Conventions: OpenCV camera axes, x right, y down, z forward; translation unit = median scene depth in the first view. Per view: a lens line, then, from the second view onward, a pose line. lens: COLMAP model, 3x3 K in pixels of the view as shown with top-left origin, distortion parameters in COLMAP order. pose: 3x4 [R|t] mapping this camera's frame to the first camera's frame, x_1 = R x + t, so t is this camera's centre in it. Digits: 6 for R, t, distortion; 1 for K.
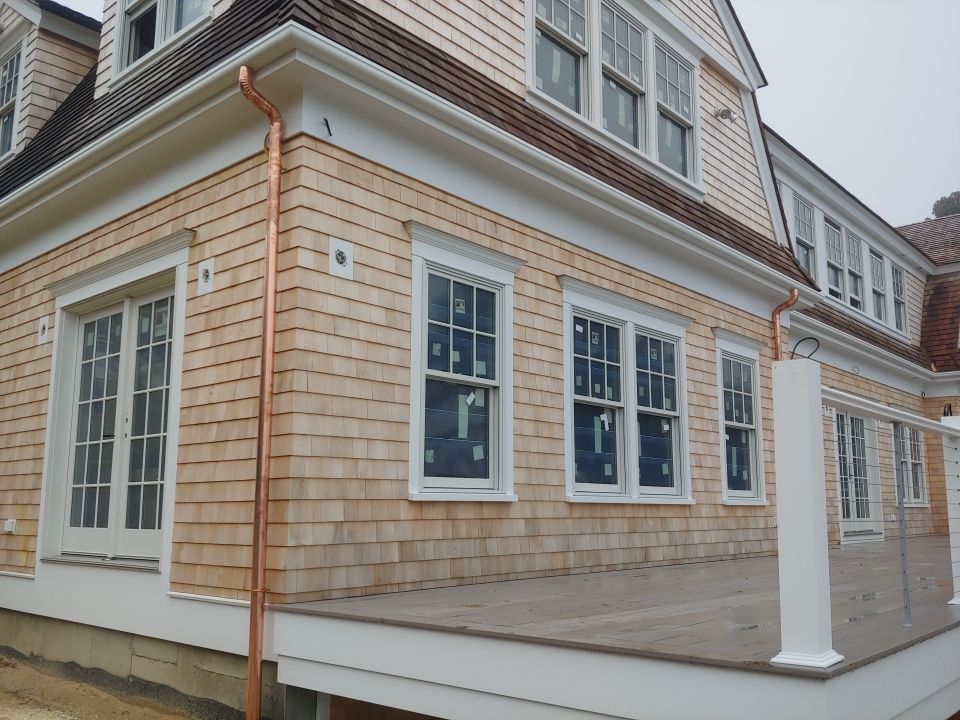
lens RADIAL K [[839.6, 0, 479.0], [0, 839.6, 374.2], [0, 0, 1]] dist [0.116436, -0.259140]
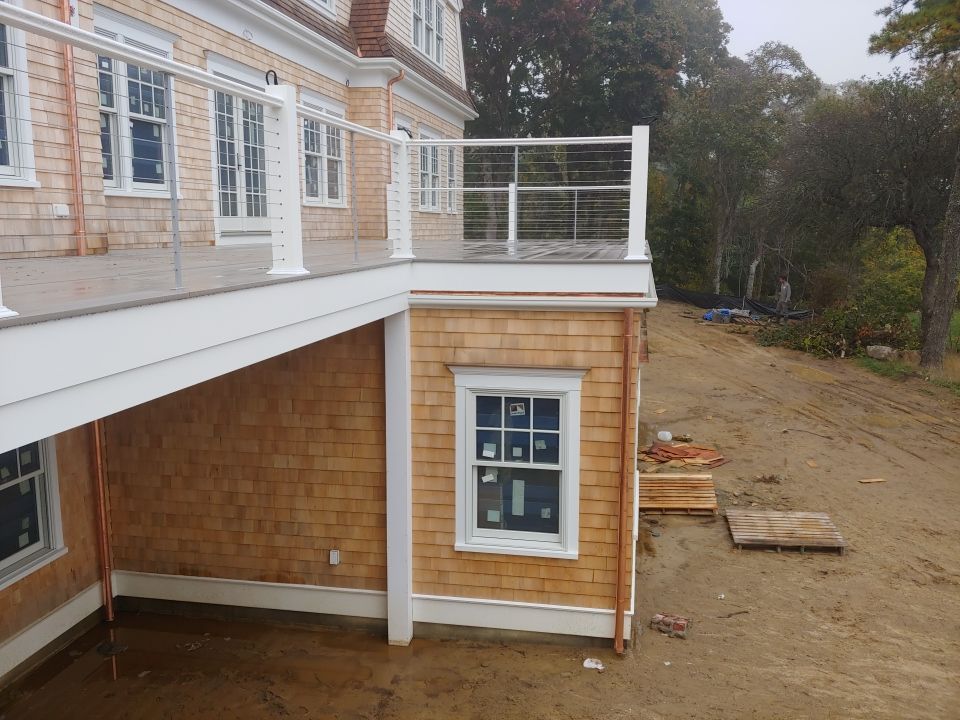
lens RADIAL K [[851.0, 0, 497.7], [0, 851.0, 347.1], [0, 0, 1]] dist [0.124202, -0.172366]
pose [[0.848728, -0.071856, 0.523925, 0.418174], [-0.089001, 0.957186, 0.275454, 0.070345], [-0.521287, -0.280415, 0.805995, 0.254979]]
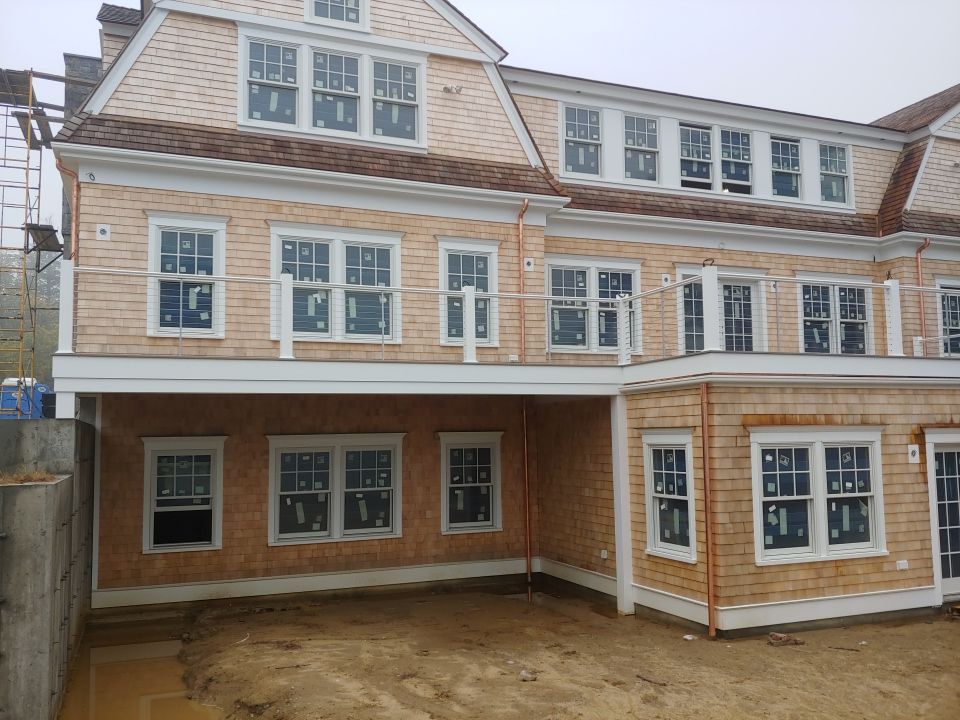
lens RADIAL K [[839.6, 0, 479.0], [0, 839.6, 374.2], [0, 0, 1]] dist [0.116436, -0.259140]
pose [[0.892898, -0.046540, -0.447848, 1.478123], [0.084434, 0.994306, 0.065011, 0.153294], [0.442272, -0.095862, 0.891743, -0.545881]]
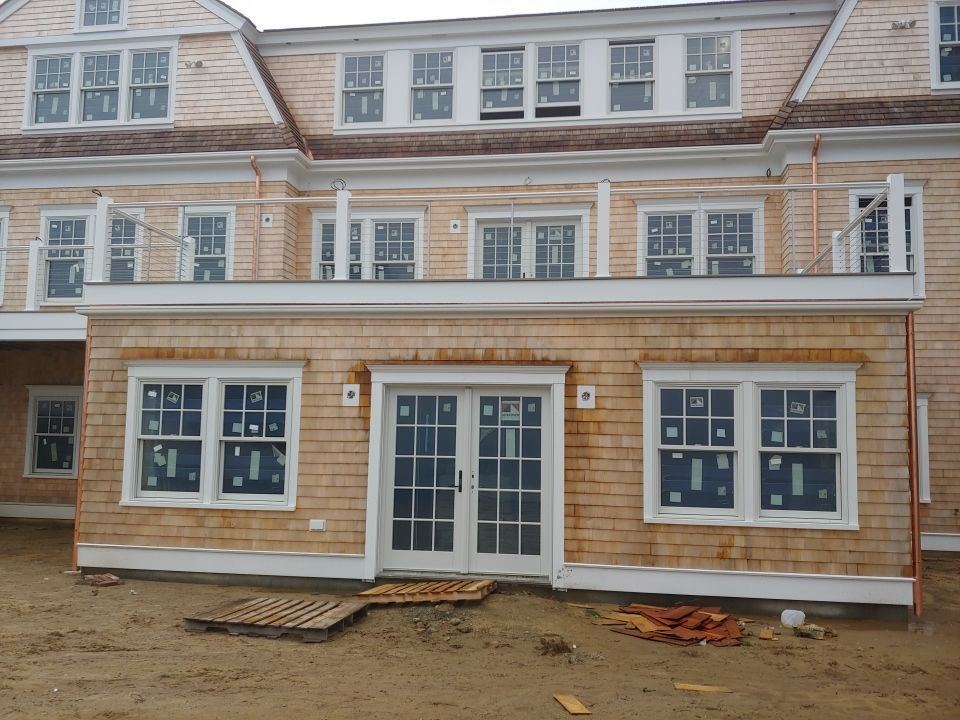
lens RADIAL K [[839.6, 0, 479.0], [0, 839.6, 374.2], [0, 0, 1]] dist [0.116436, -0.259140]
pose [[0.529650, -0.055412, -0.846405, 2.847987], [0.113293, 0.993544, 0.005850, 0.487711], [0.840616, -0.098991, 0.532508, 0.816136]]
